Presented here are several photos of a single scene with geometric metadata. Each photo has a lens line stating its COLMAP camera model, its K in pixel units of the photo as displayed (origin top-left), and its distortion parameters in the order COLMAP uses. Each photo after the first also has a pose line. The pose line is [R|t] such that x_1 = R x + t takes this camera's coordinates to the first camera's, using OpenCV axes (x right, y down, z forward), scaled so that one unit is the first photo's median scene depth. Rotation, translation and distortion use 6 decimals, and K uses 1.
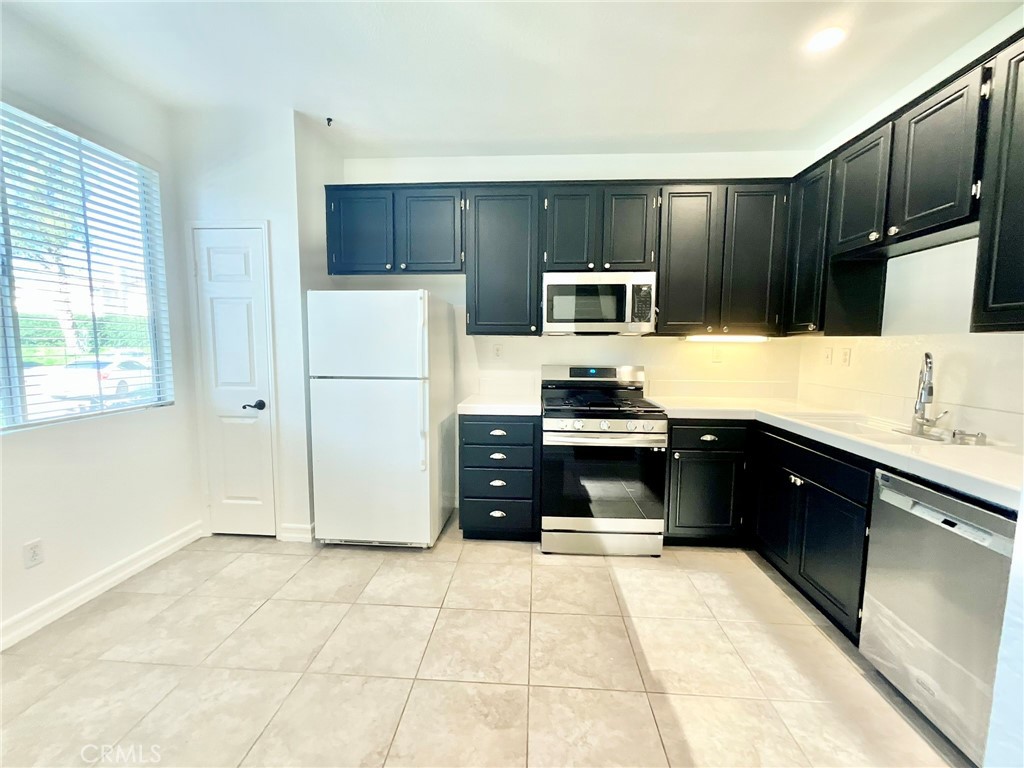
lens RADIAL K [[416.8, 0, 508.8], [0, 416.8, 385.0], [0, 0, 1]] dist [-0.002165, 0.001216]
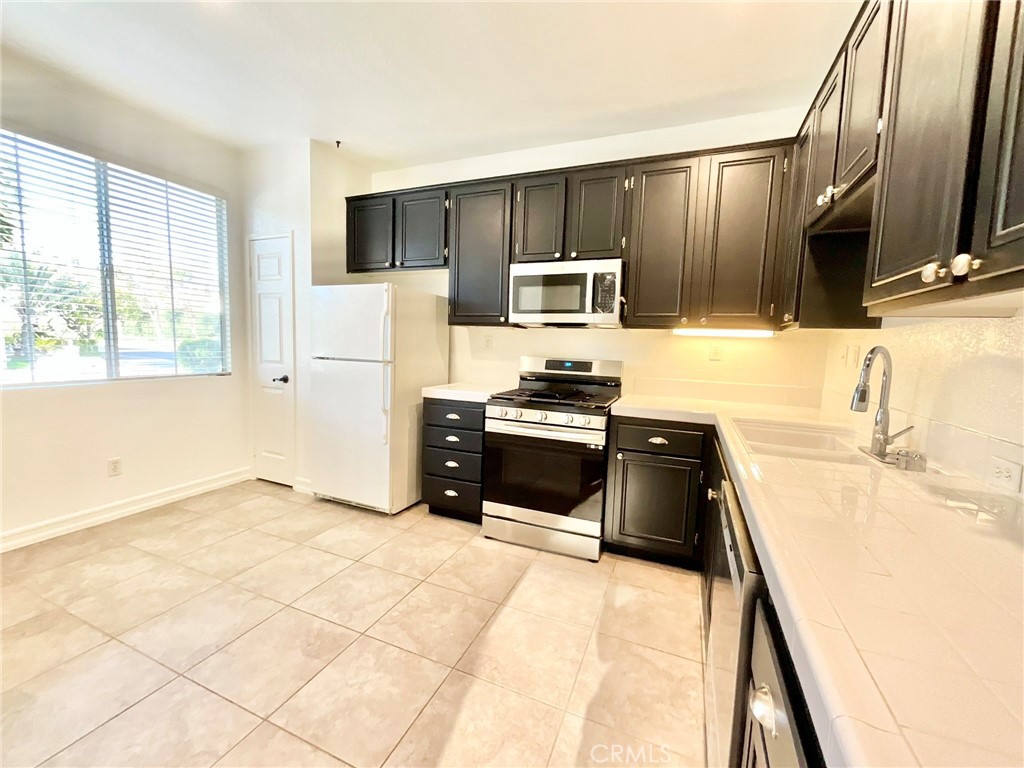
lens RADIAL K [[416.8, 0, 508.7], [0, 416.8, 382.9], [0, 0, 1]] dist [-0.002165, 0.001216]
pose [[0.943213, 0.054855, -0.327628, 0.451697], [-0.056541, 0.998391, 0.004385, 0.016294], [0.327342, 0.014389, 0.944797, 0.042704]]
